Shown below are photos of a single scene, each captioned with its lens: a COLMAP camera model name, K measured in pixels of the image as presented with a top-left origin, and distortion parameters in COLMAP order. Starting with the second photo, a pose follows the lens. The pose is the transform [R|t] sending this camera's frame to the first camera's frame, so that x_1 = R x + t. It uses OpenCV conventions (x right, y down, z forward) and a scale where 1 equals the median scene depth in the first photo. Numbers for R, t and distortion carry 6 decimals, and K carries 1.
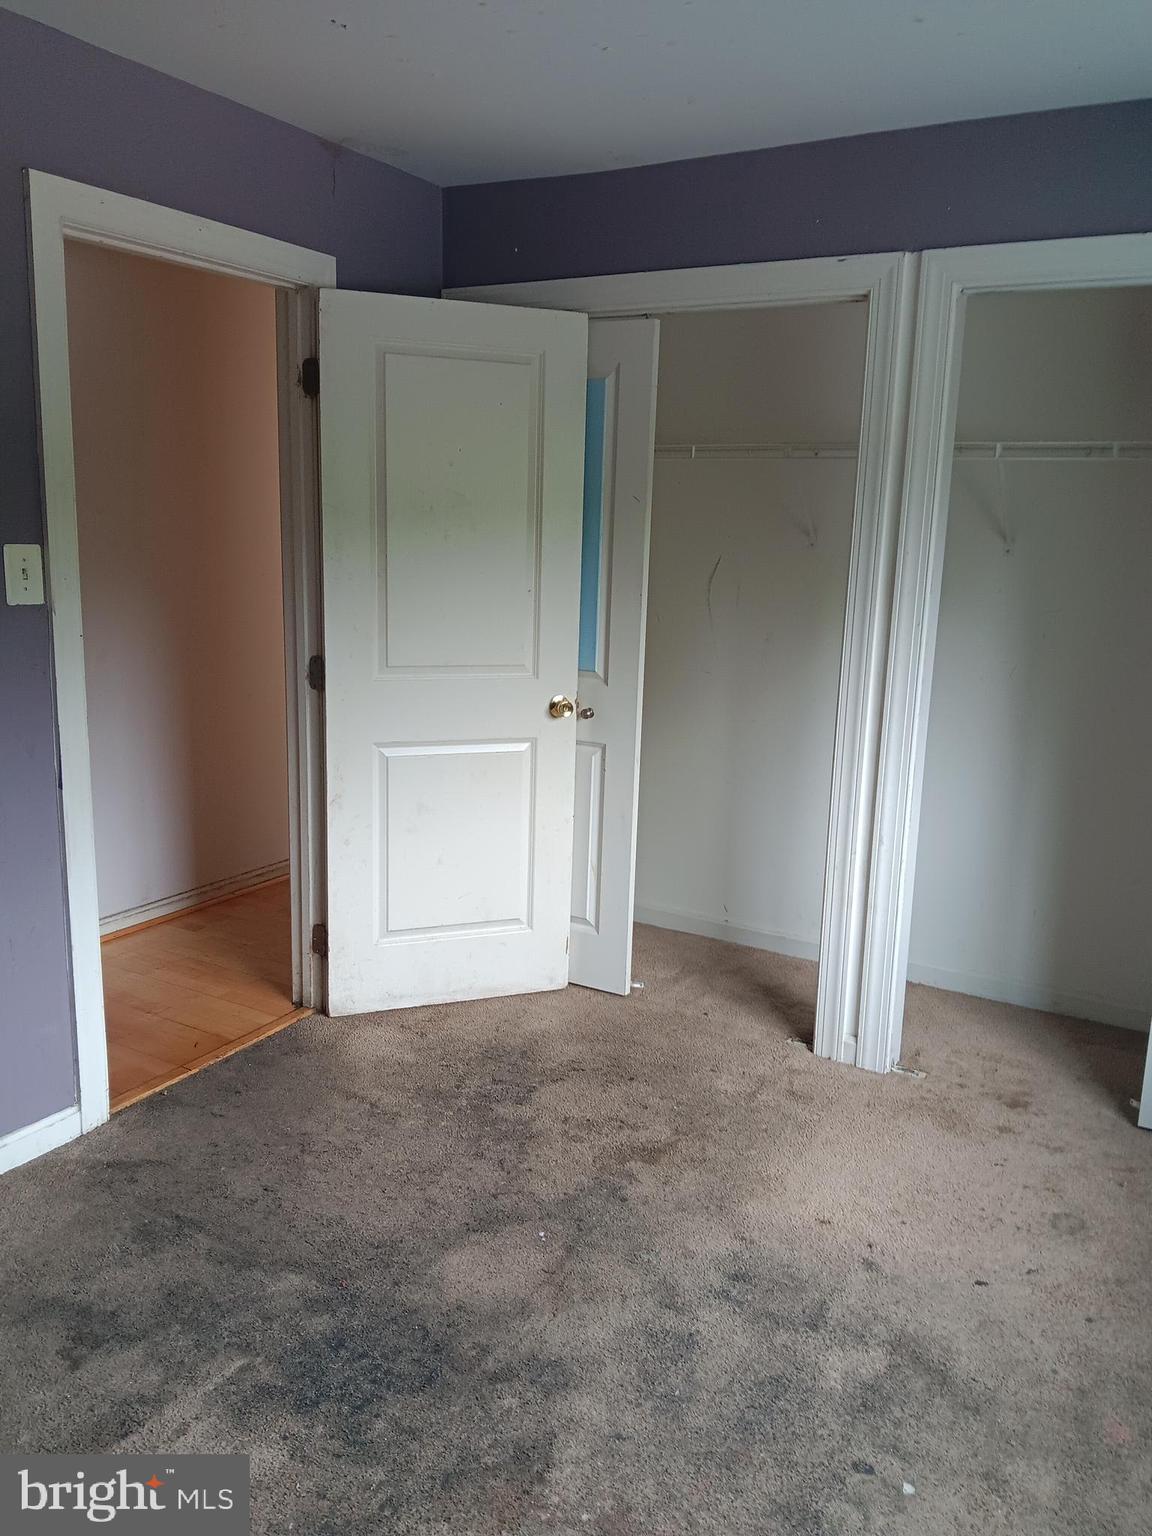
lens RADIAL K [[1191.3, 0, 575.6], [0, 1191.3, 768.2], [0, 0, 1]] dist [0.051551, -0.090895]
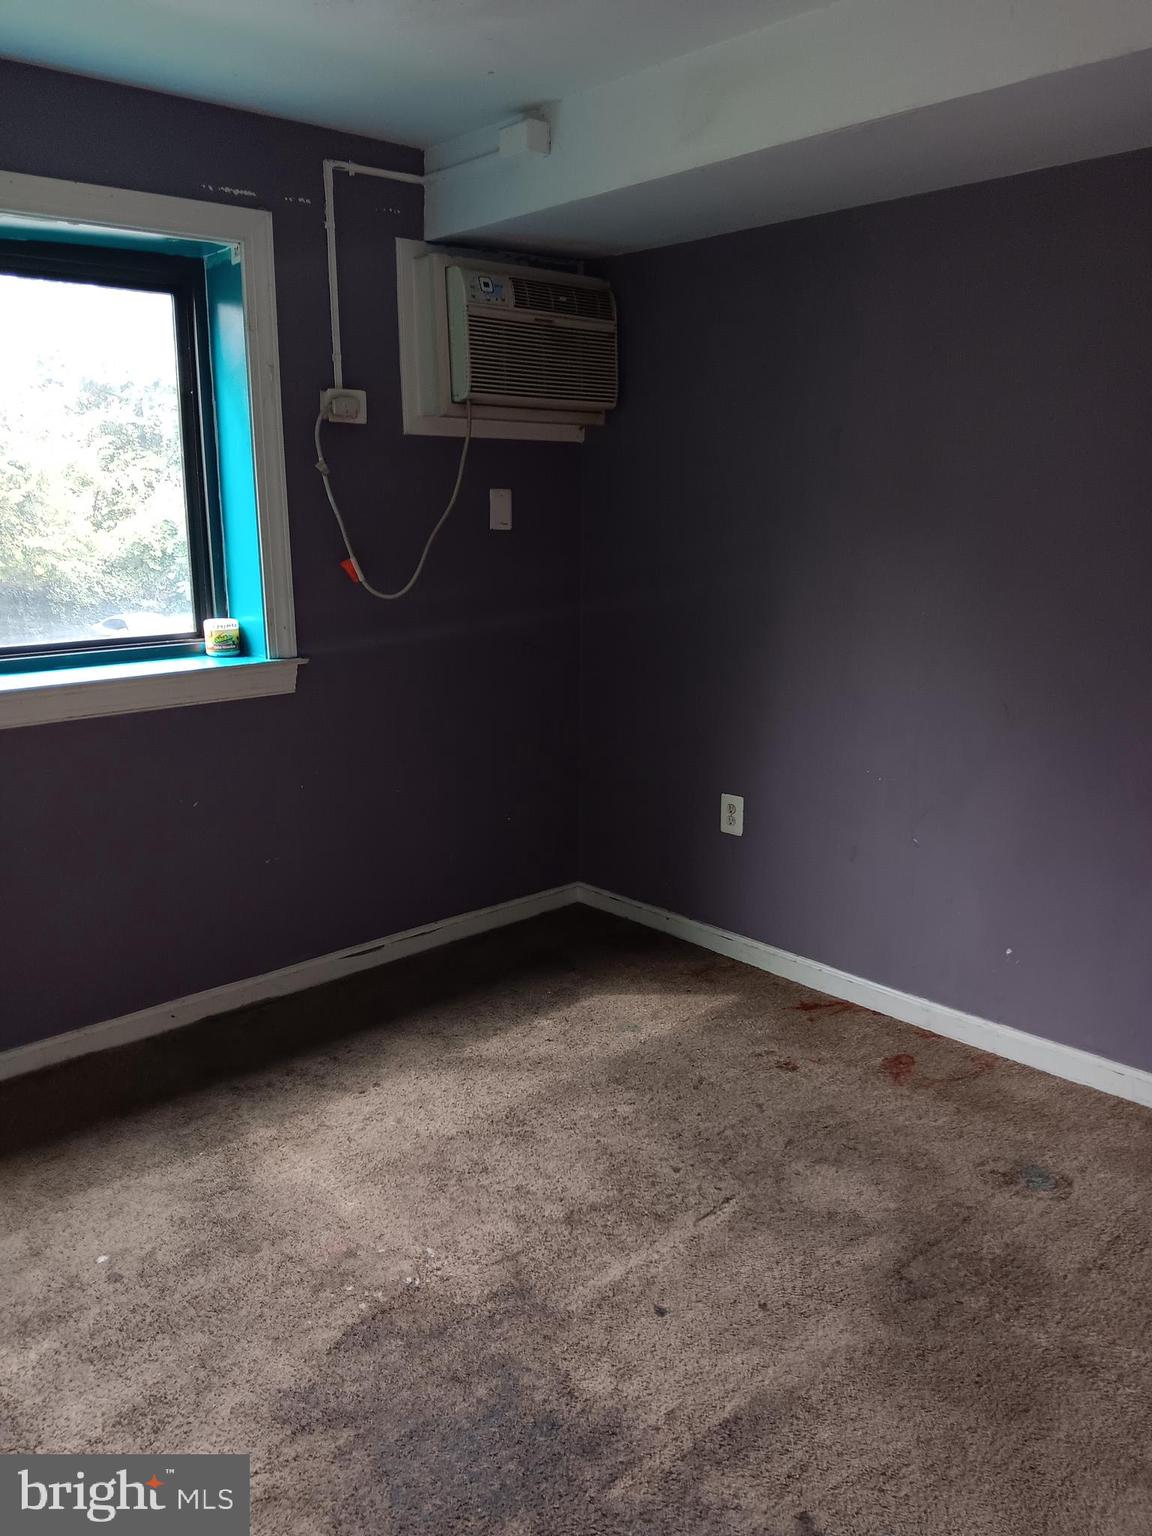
lens RADIAL K [[1191.3, 0, 574.5], [0, 1191.3, 765.9], [0, 0, 1]] dist [0.051551, -0.090895]
pose [[-0.955158, -0.082754, 0.284298, -0.475614], [0.041947, 0.912650, 0.406583, -0.336745], [-0.293111, 0.400276, -0.868254, 1.621611]]
